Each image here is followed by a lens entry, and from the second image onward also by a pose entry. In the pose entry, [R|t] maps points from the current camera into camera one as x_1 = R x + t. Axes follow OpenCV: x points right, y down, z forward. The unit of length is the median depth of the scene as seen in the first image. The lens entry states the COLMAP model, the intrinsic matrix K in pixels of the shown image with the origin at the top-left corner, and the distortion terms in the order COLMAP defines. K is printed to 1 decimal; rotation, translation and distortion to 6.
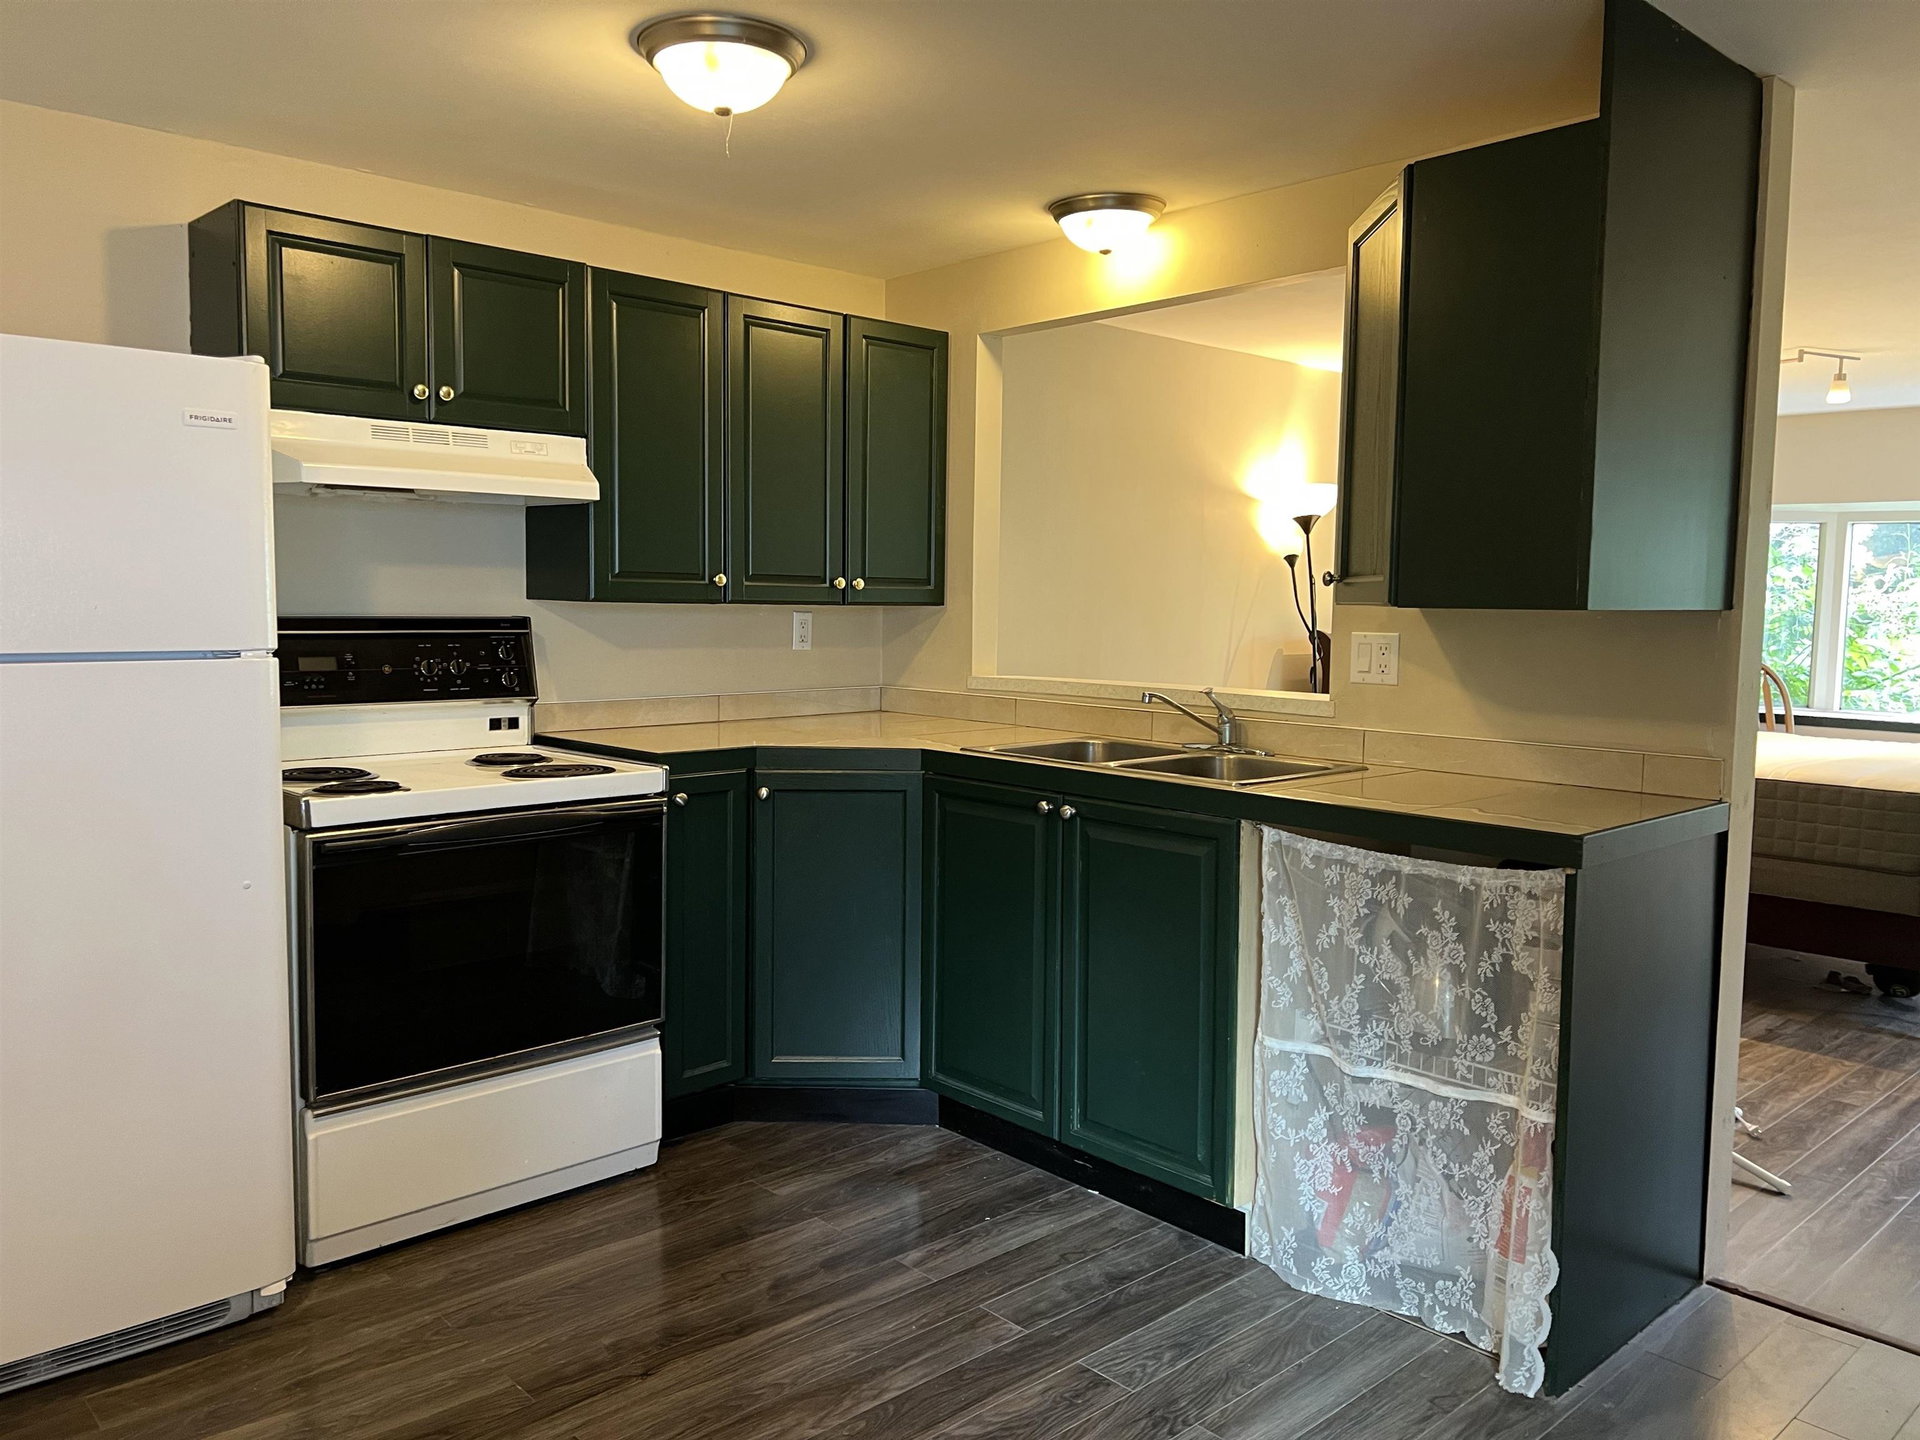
lens RADIAL K [[1435.3, 0, 951.1], [0, 1435.3, 716.9], [0, 0, 1]] dist [0.053281, -0.049148]
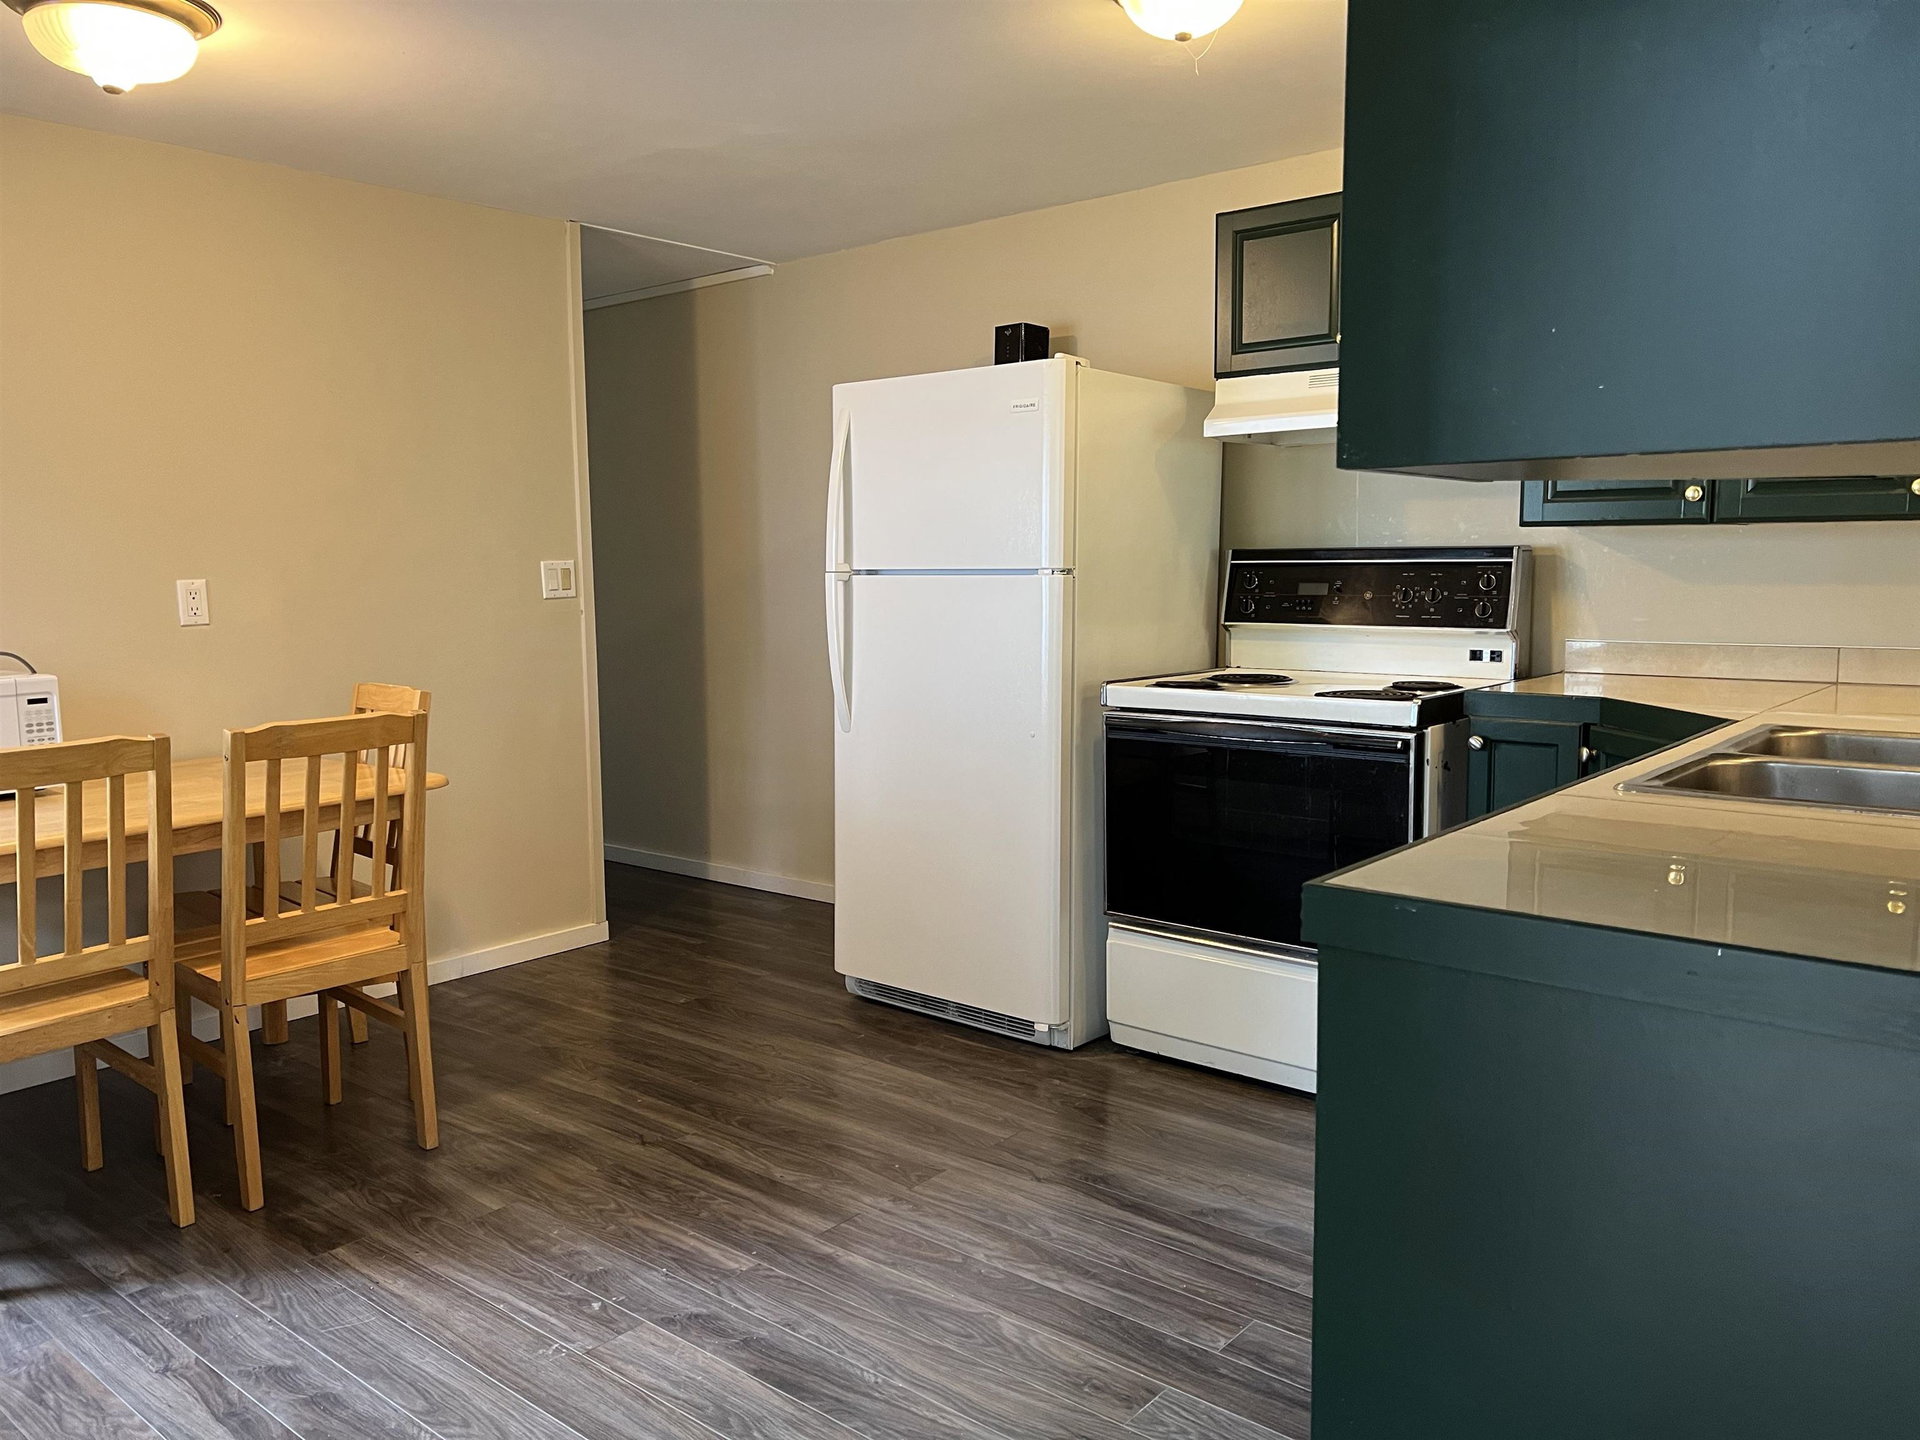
lens RADIAL K [[1435.3, 0, 946.4], [0, 1435.3, 719.0], [0, 0, 1]] dist [0.053281, -0.049148]
pose [[0.135884, 0.104057, -0.985245, 0.703643], [-0.071672, 0.992896, 0.094980, -0.022501], [0.988129, 0.057709, 0.142377, 0.569605]]
